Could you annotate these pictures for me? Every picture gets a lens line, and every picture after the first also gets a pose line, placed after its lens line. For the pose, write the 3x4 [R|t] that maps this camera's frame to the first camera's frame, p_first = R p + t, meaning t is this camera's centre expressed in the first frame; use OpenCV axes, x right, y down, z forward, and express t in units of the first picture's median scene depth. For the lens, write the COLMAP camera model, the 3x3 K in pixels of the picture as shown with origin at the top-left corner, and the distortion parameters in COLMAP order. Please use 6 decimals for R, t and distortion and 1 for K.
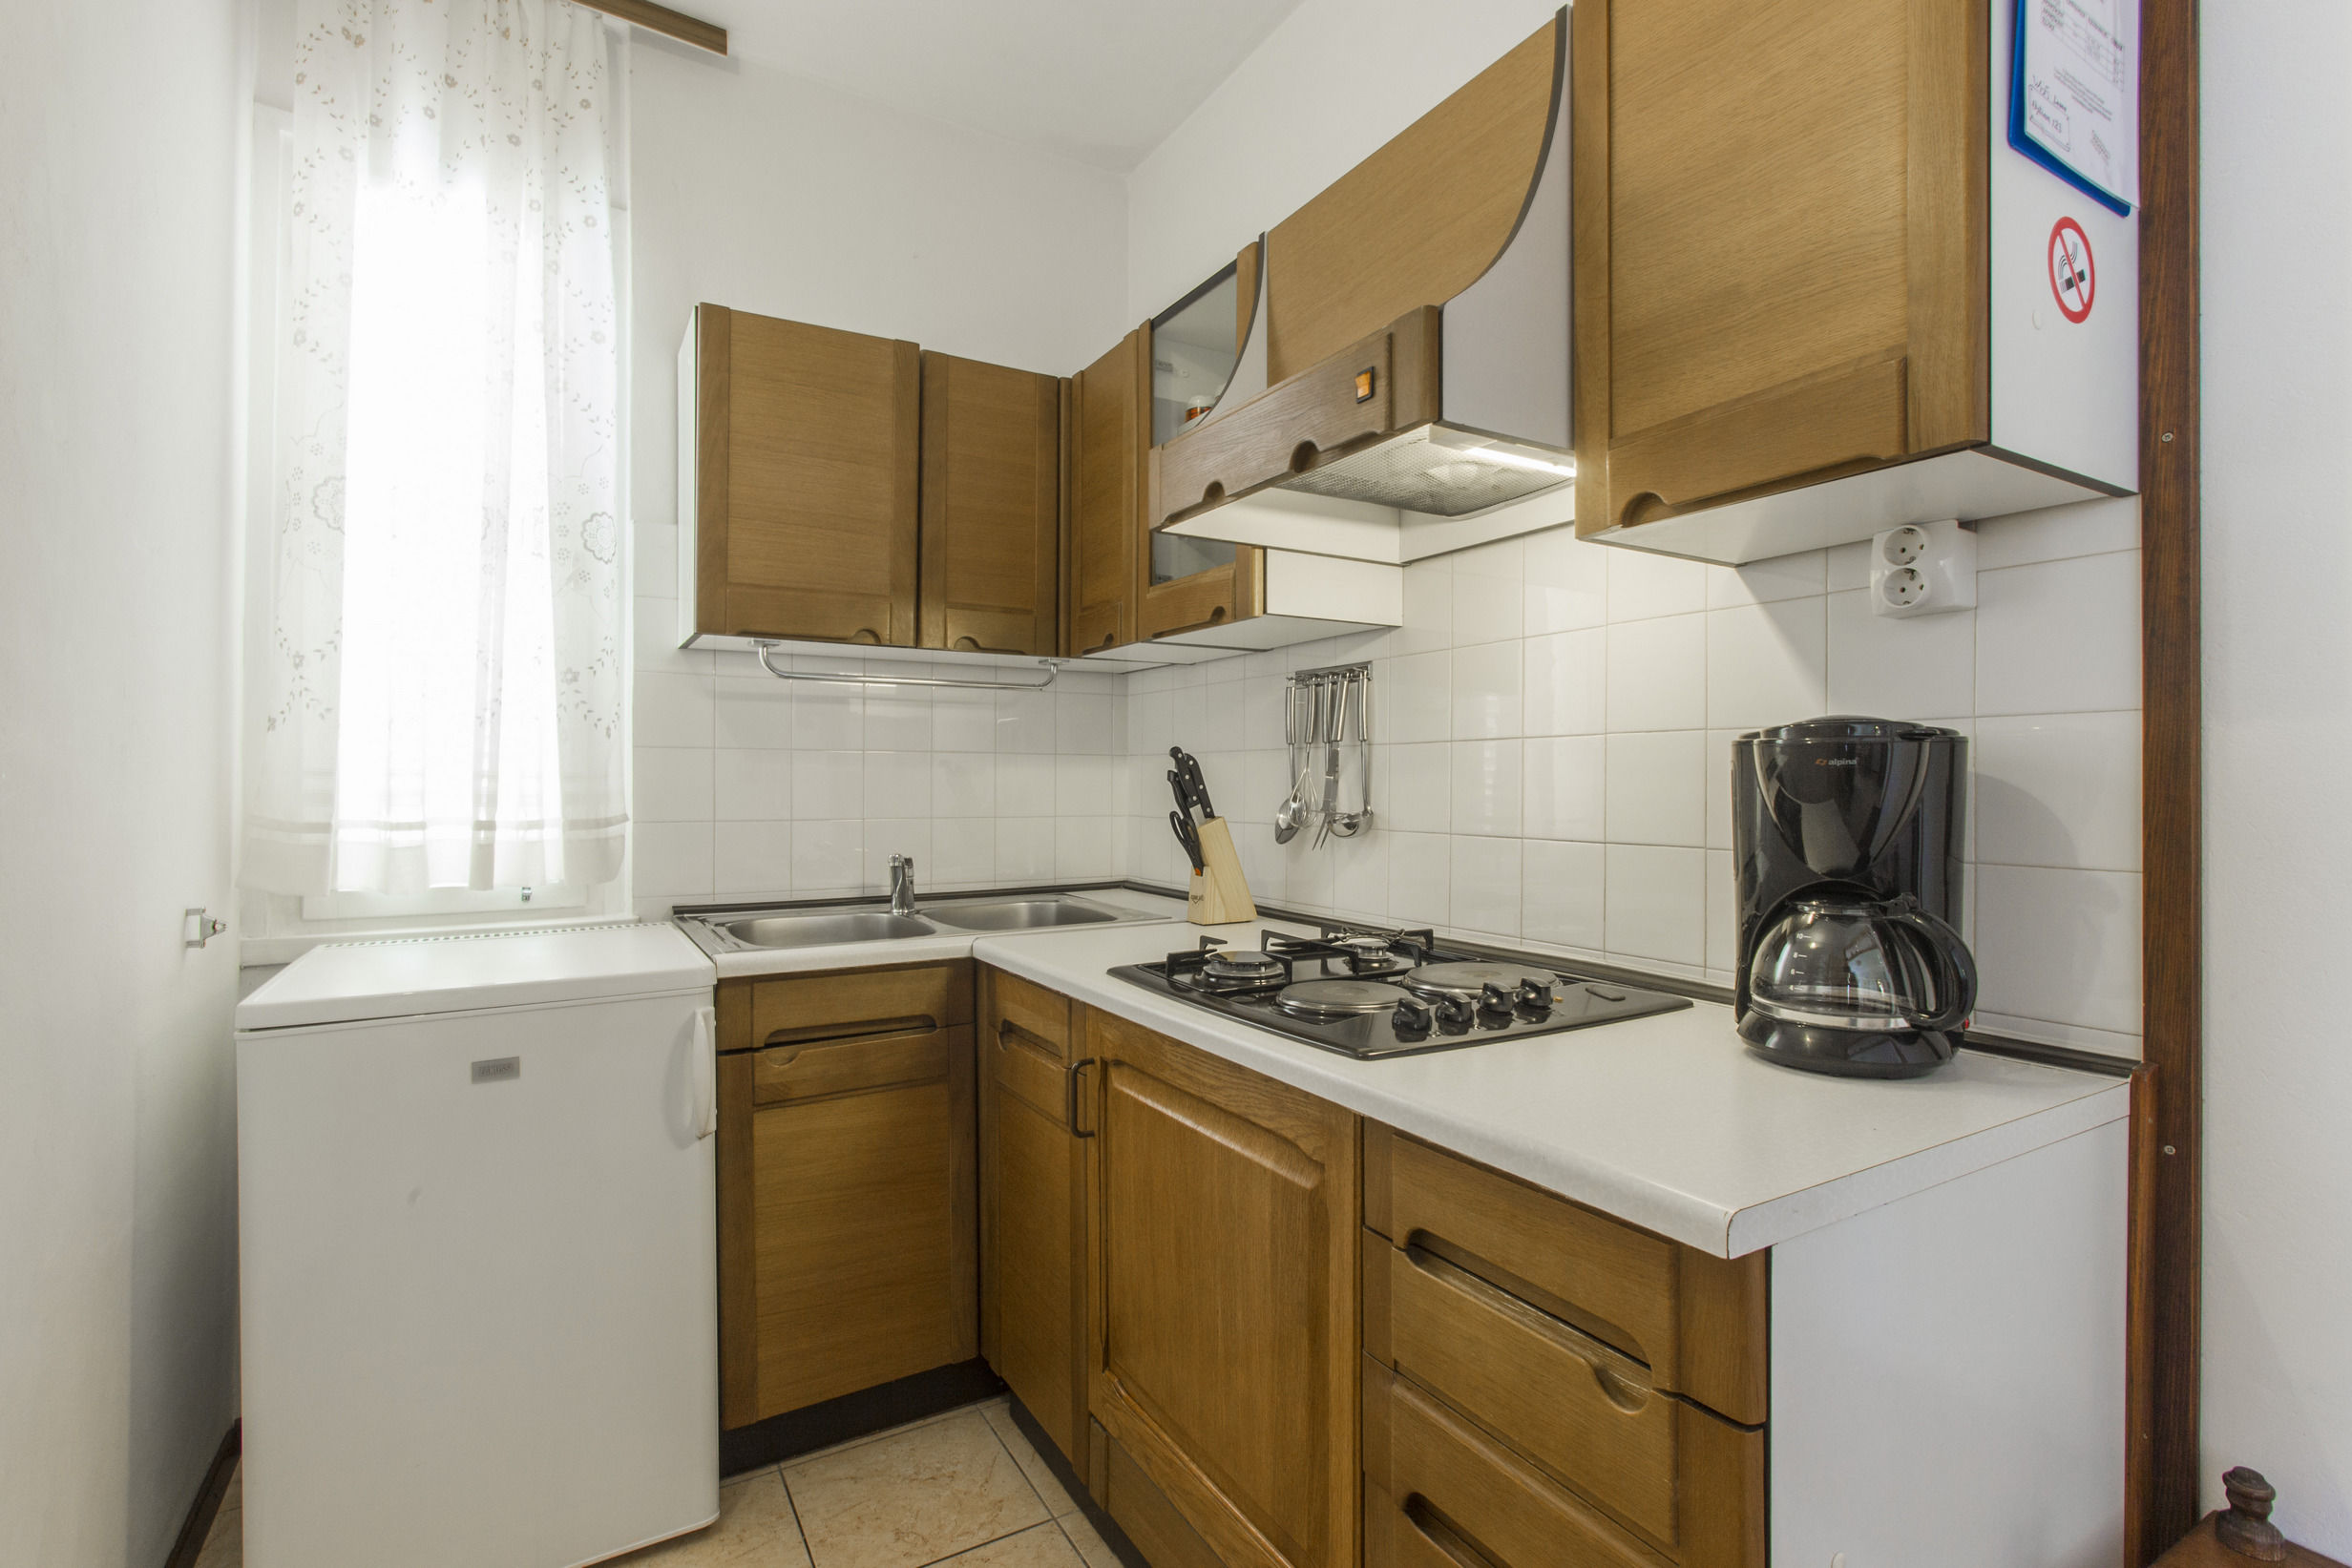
lens RADIAL K [[1095.1, 0, 1184.3], [0, 1095.1, 772.9], [0, 0, 1]] dist [0.004943, -0.000231]
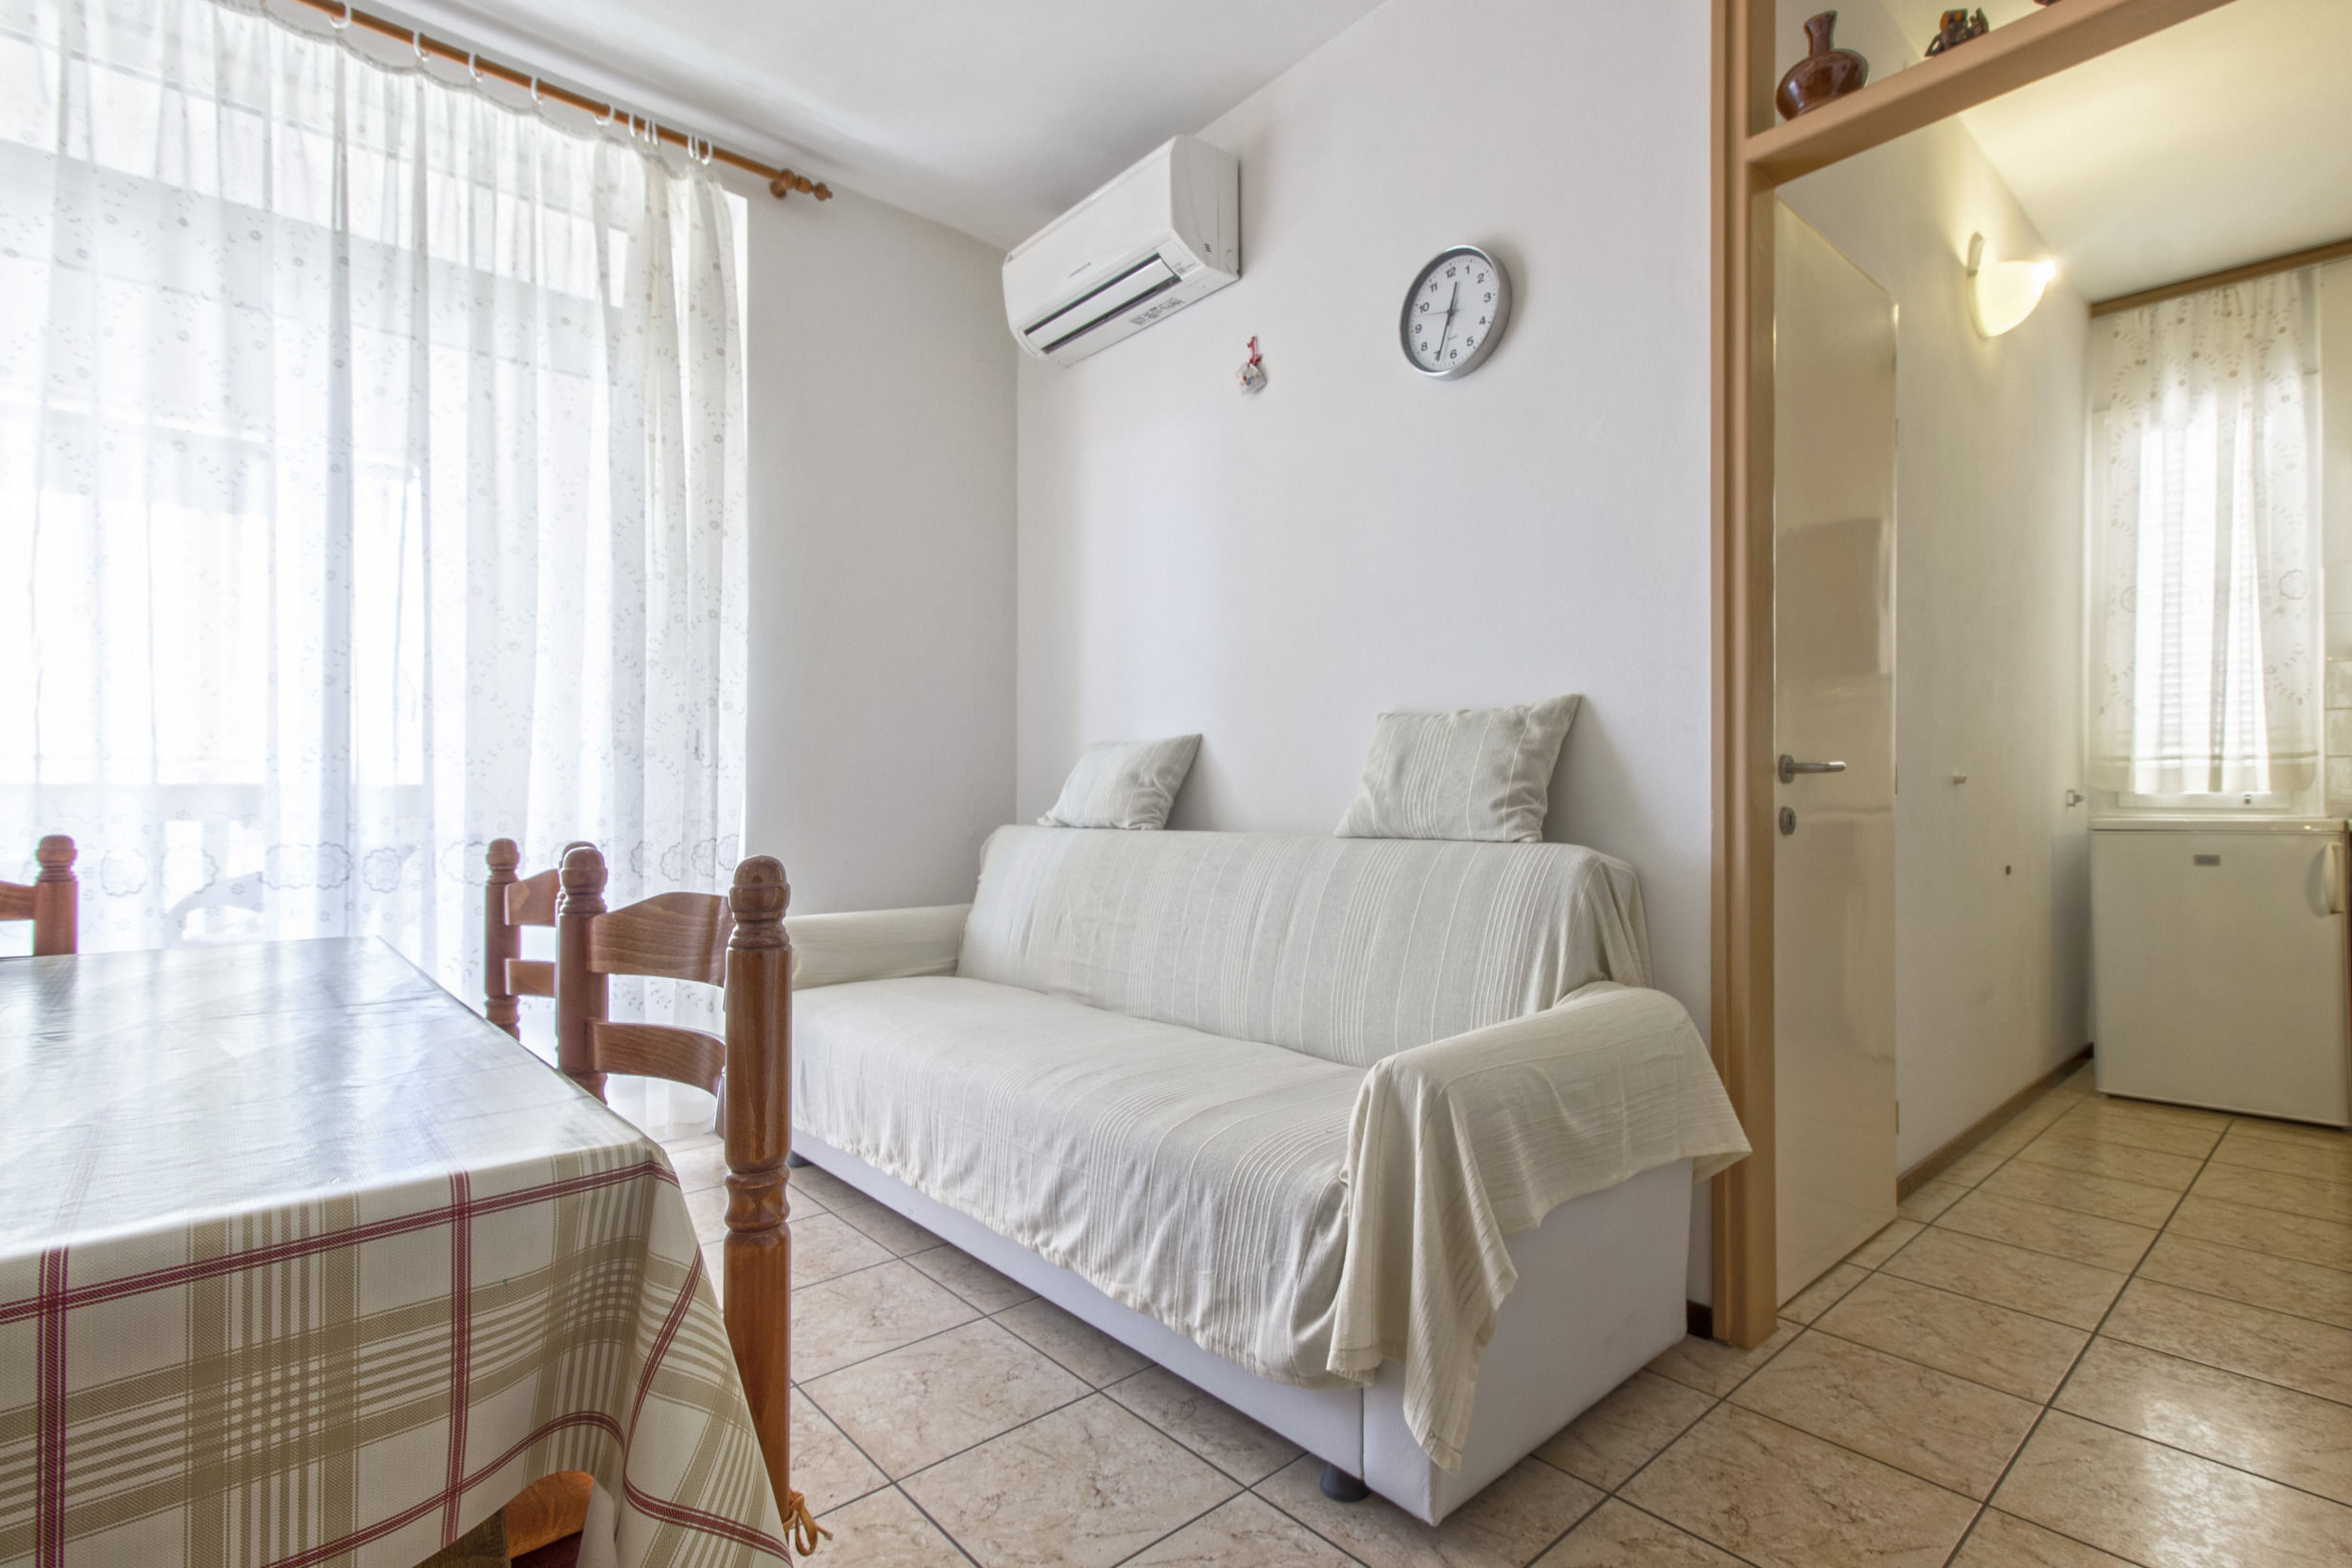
lens RADIAL K [[1103.4, 0, 1235.3], [0, 1103.4, 808.4], [0, 0, 1]] dist [0.005789, -0.000339]
pose [[0.211558, 0.000994, -0.977365, 0.816073], [0.012065, 0.999921, 0.003628, 0.105462], [0.977291, -0.012559, 0.211529, -0.983211]]
